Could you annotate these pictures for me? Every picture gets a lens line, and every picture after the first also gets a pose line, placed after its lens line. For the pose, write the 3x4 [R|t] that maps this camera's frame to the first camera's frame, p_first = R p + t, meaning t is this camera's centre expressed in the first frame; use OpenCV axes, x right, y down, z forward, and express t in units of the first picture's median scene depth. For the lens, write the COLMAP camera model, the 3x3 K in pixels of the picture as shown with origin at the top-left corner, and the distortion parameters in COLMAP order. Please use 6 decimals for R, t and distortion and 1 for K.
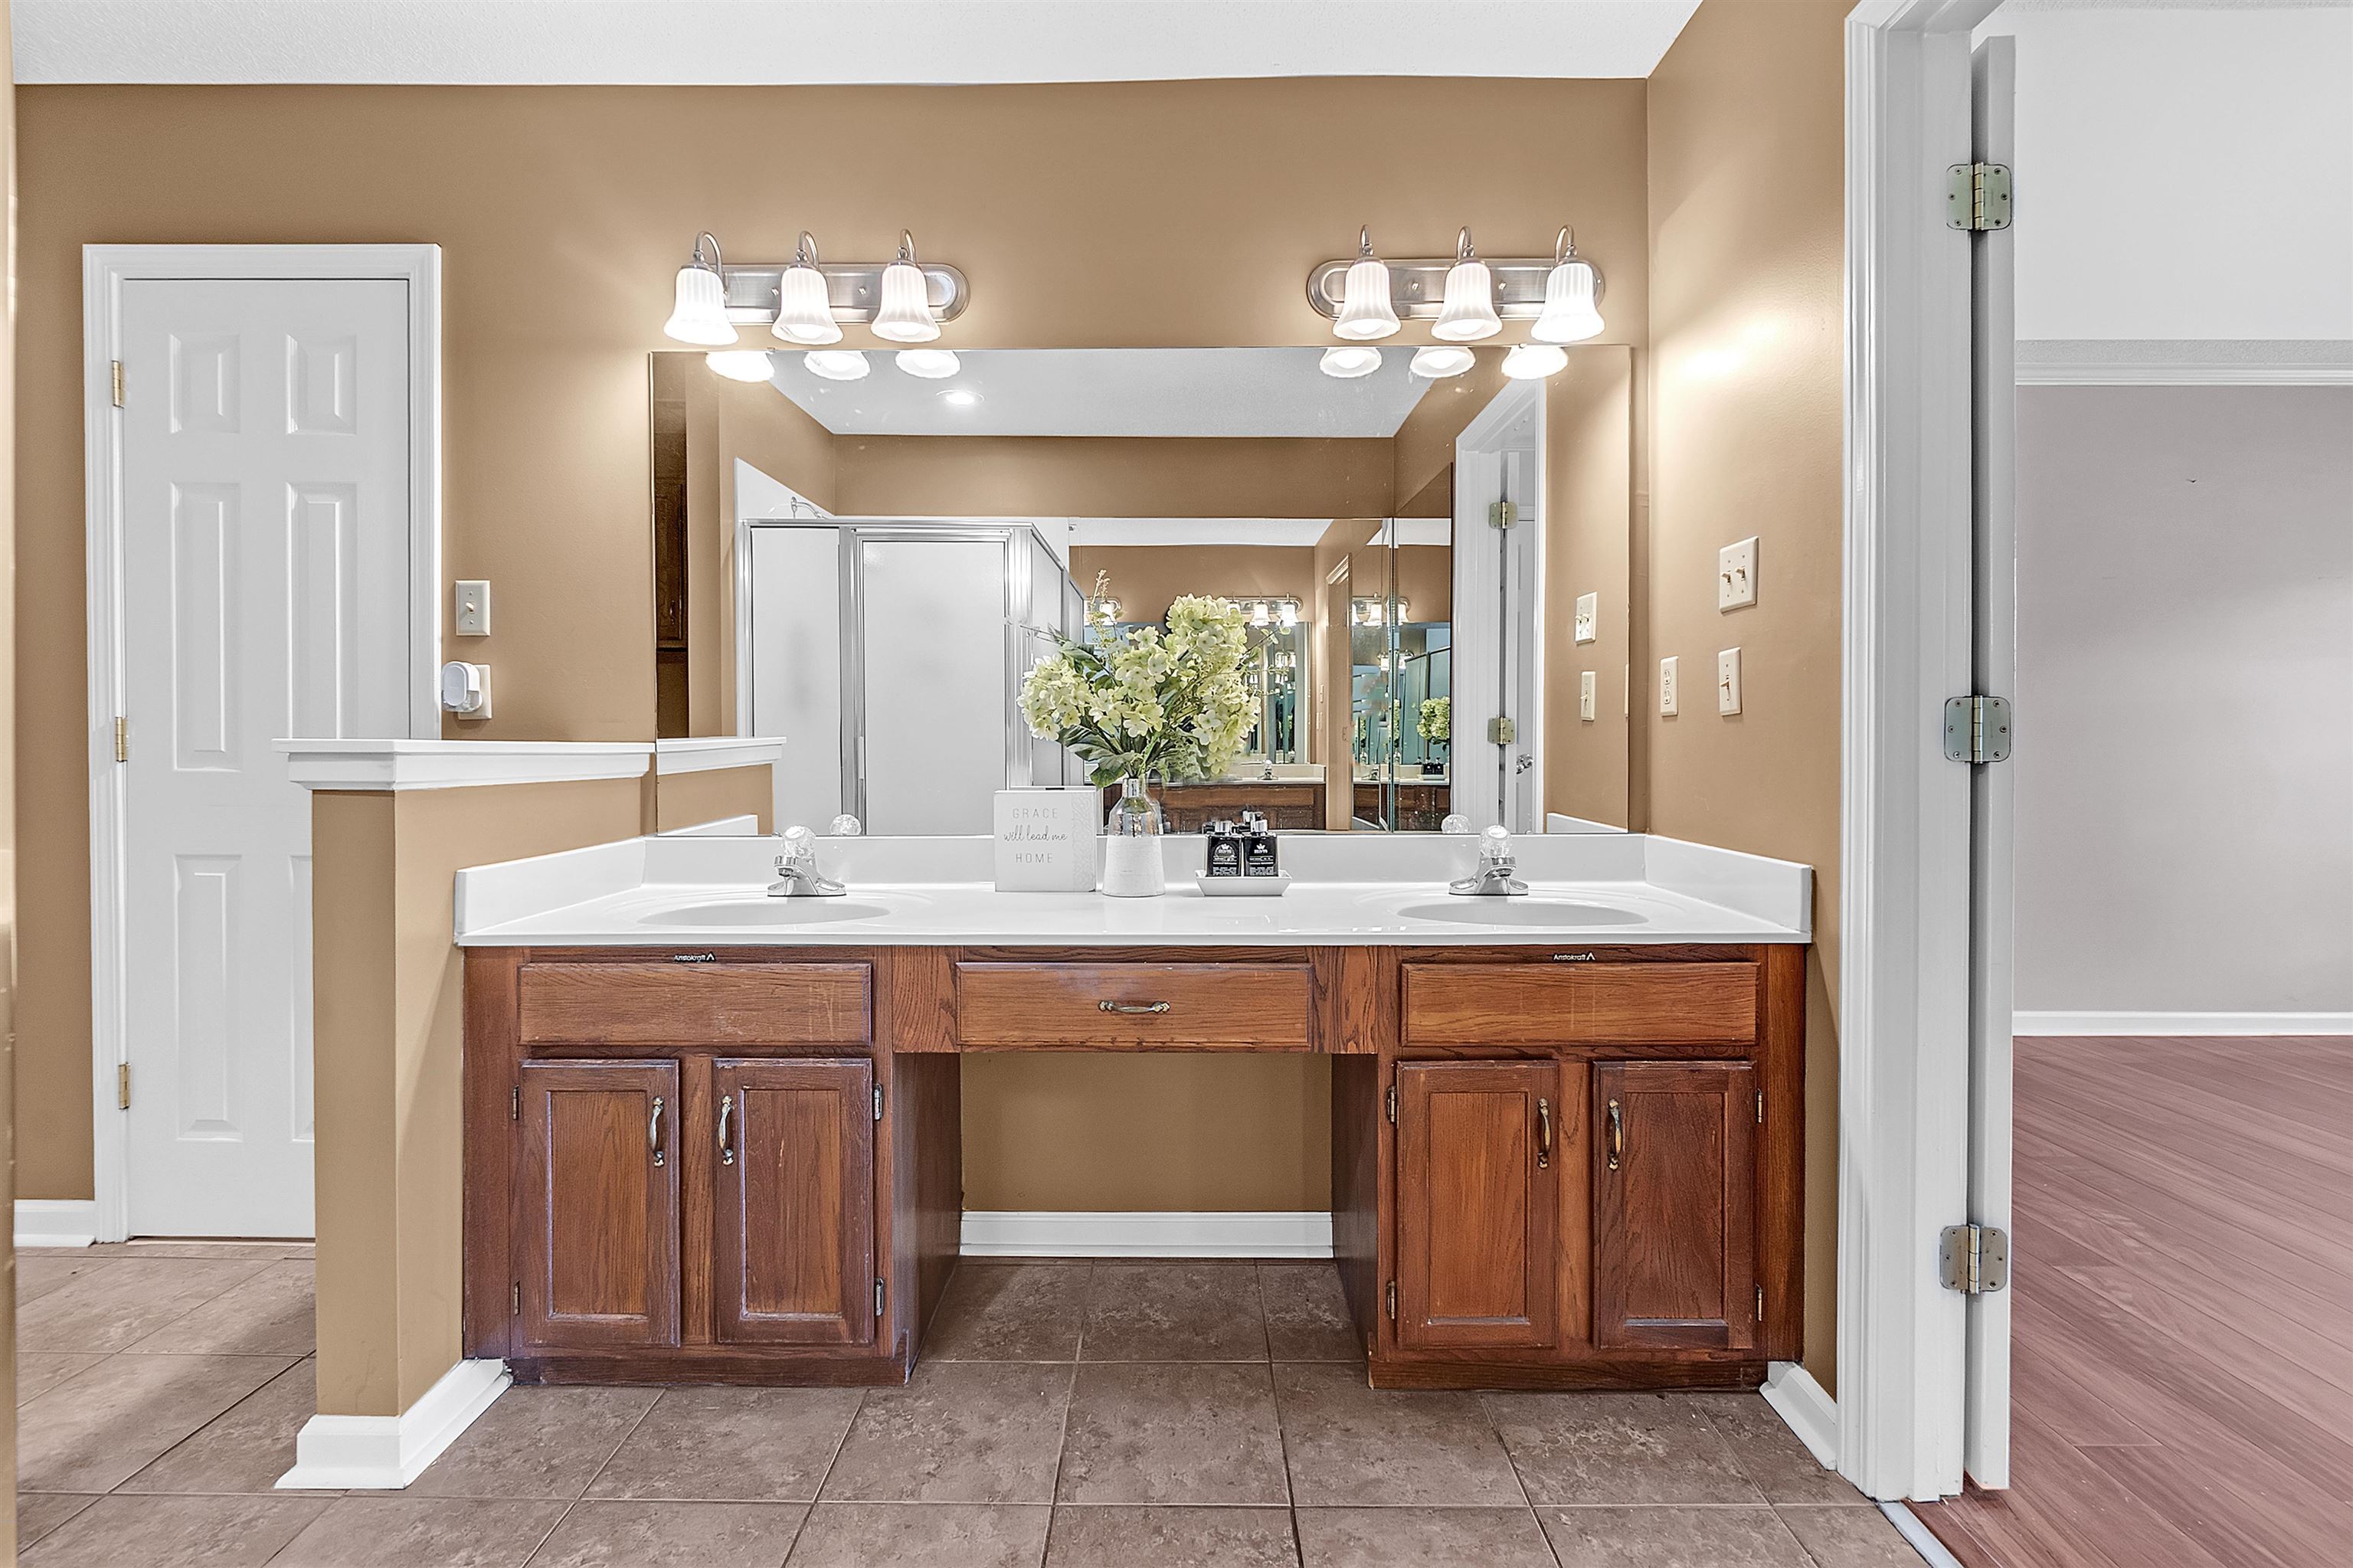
lens RADIAL K [[1059.9, 0, 1175.4], [0, 1059.9, 746.4], [0, 0, 1]] dist [-0.004261, 0.000019]
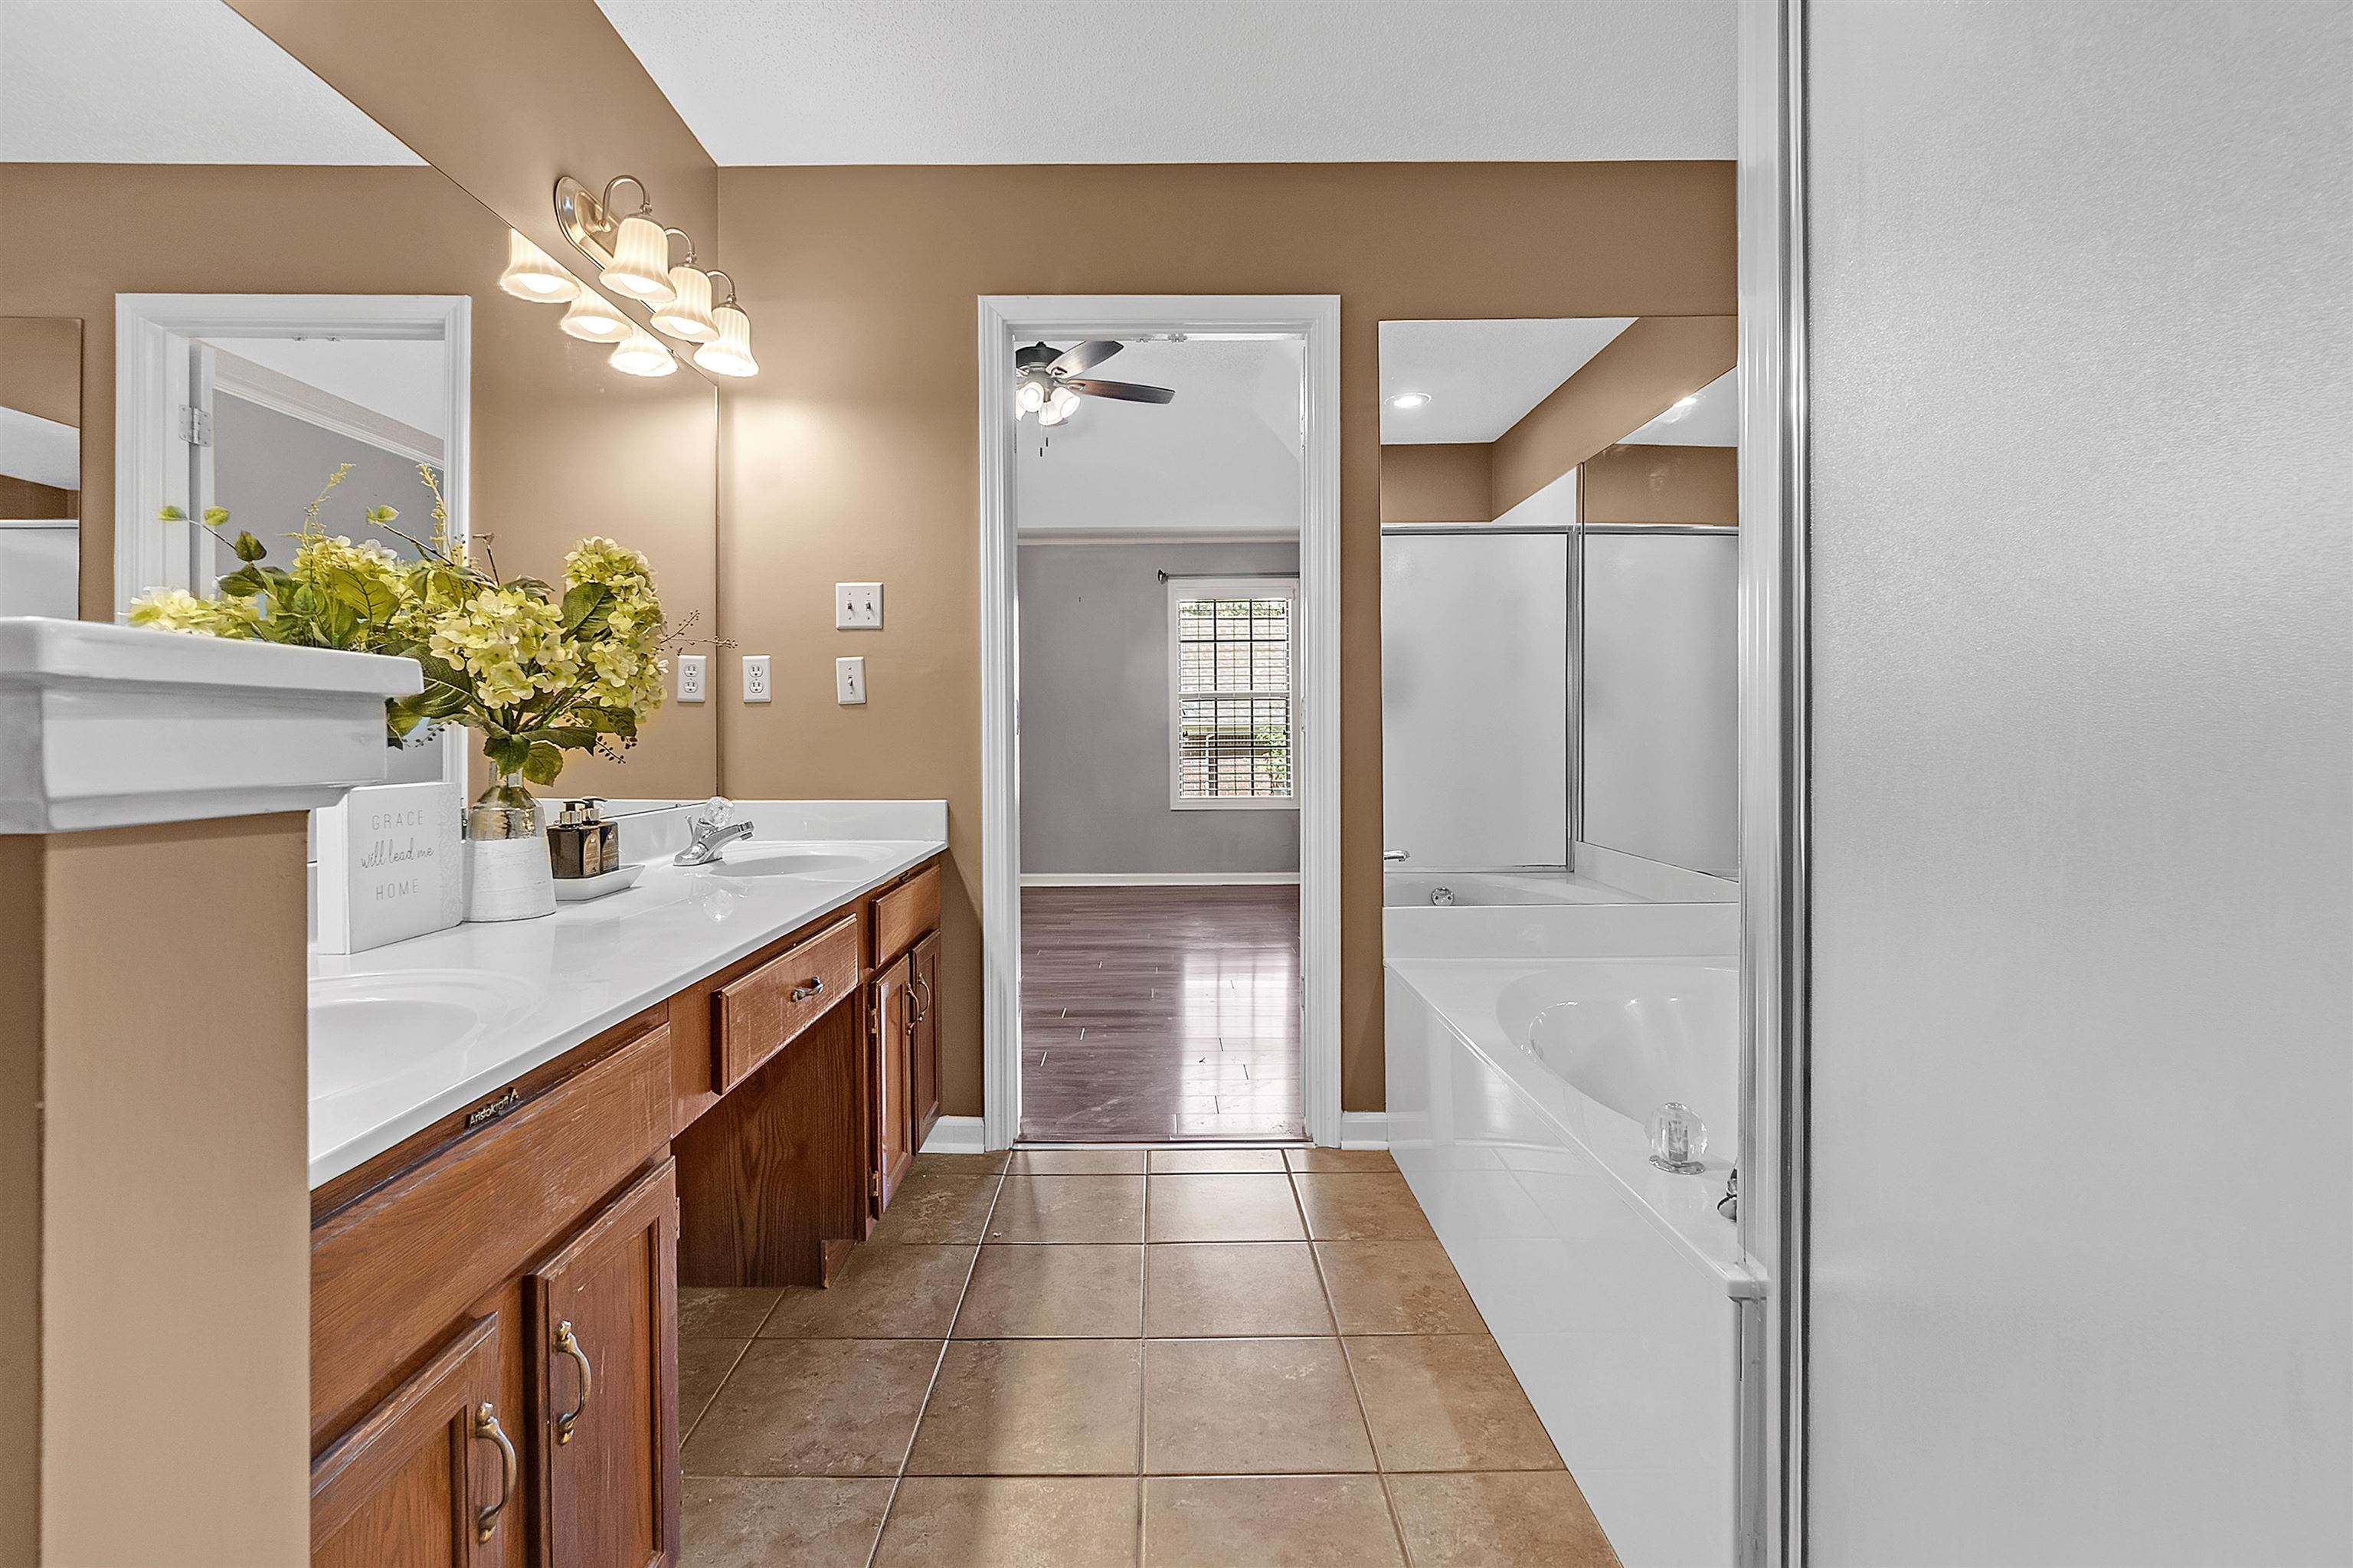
lens RADIAL K [[1059.9, 0, 1175.4], [0, 1059.9, 746.4], [0, 0, 1]] dist [-0.004261, 0.000019]
pose [[-0.034968, -0.007941, 0.999357, -1.007260], [0.009360, 0.999922, 0.008273, 0.021297], [-0.999345, 0.009644, -0.034891, 0.694907]]
